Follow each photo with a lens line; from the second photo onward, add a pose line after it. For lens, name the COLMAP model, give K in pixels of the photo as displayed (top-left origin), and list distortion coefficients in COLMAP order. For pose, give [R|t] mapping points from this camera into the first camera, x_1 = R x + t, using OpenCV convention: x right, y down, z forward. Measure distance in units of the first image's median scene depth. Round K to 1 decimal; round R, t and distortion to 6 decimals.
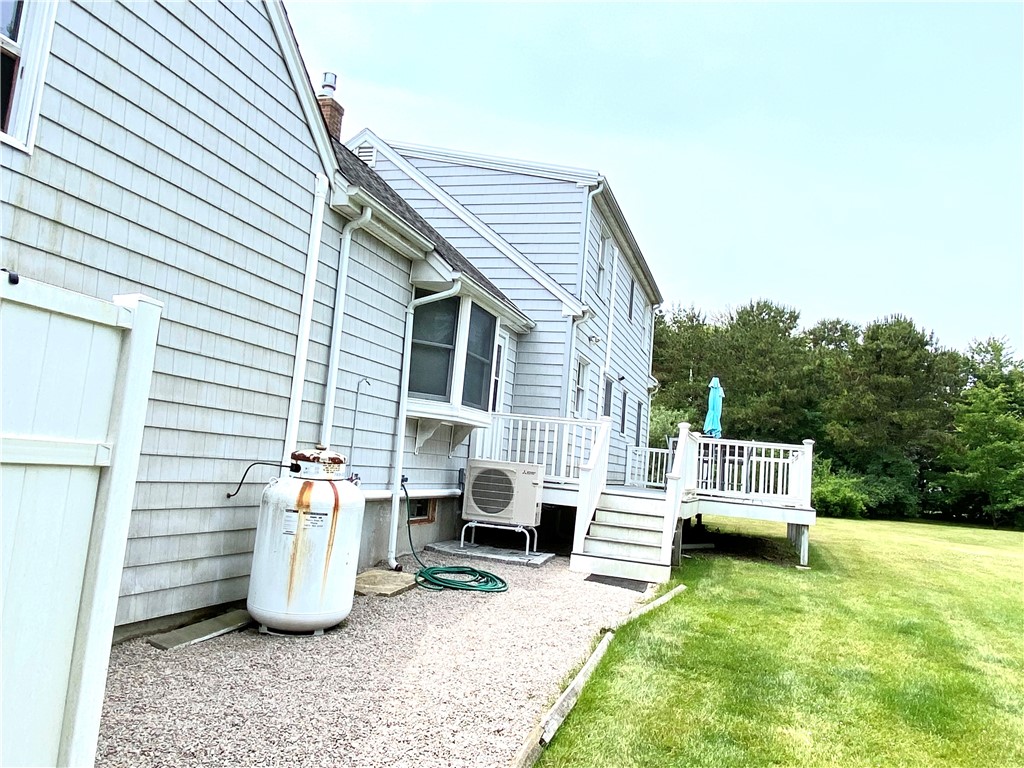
lens RADIAL K [[769.0, 0, 513.3], [0, 769.0, 382.9], [0, 0, 1]] dist [-0.008744, -0.002153]
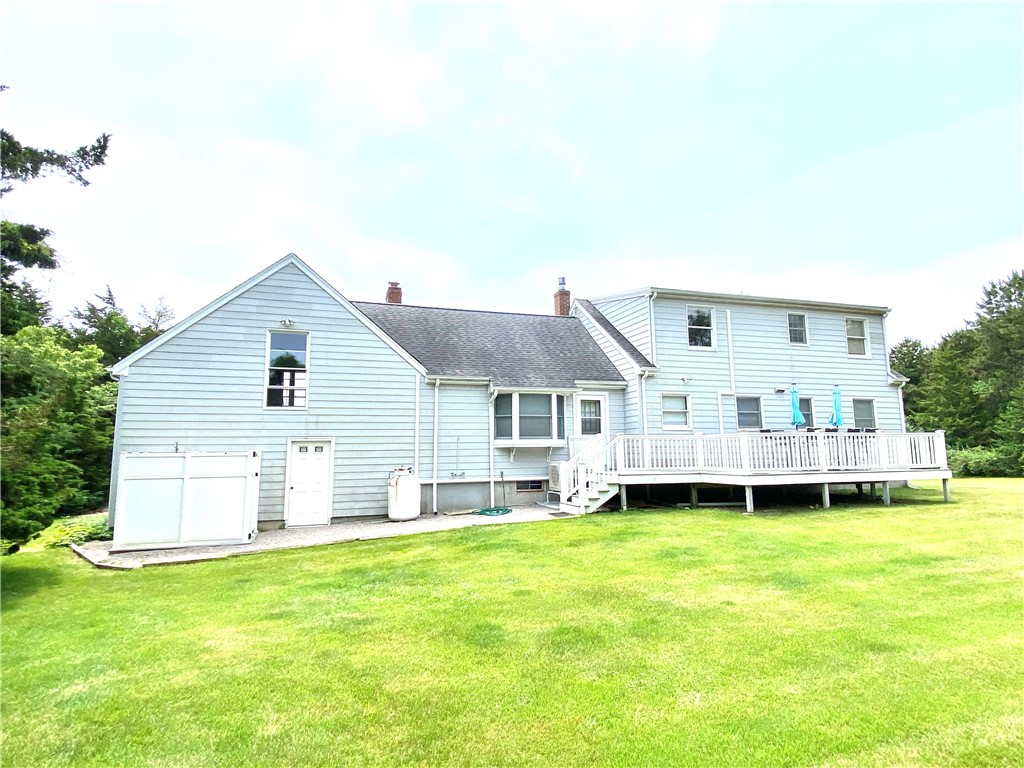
lens RADIAL K [[578.2, 0, 512.8], [0, 578.2, 381.3], [0, 0, 1]] dist [0.007281, 0.000313]
pose [[0.580005, -0.194272, -0.791108, 0.913784], [0.149965, 0.980013, -0.130714, 0.055984], [0.800690, -0.042823, 0.597546, -0.032294]]
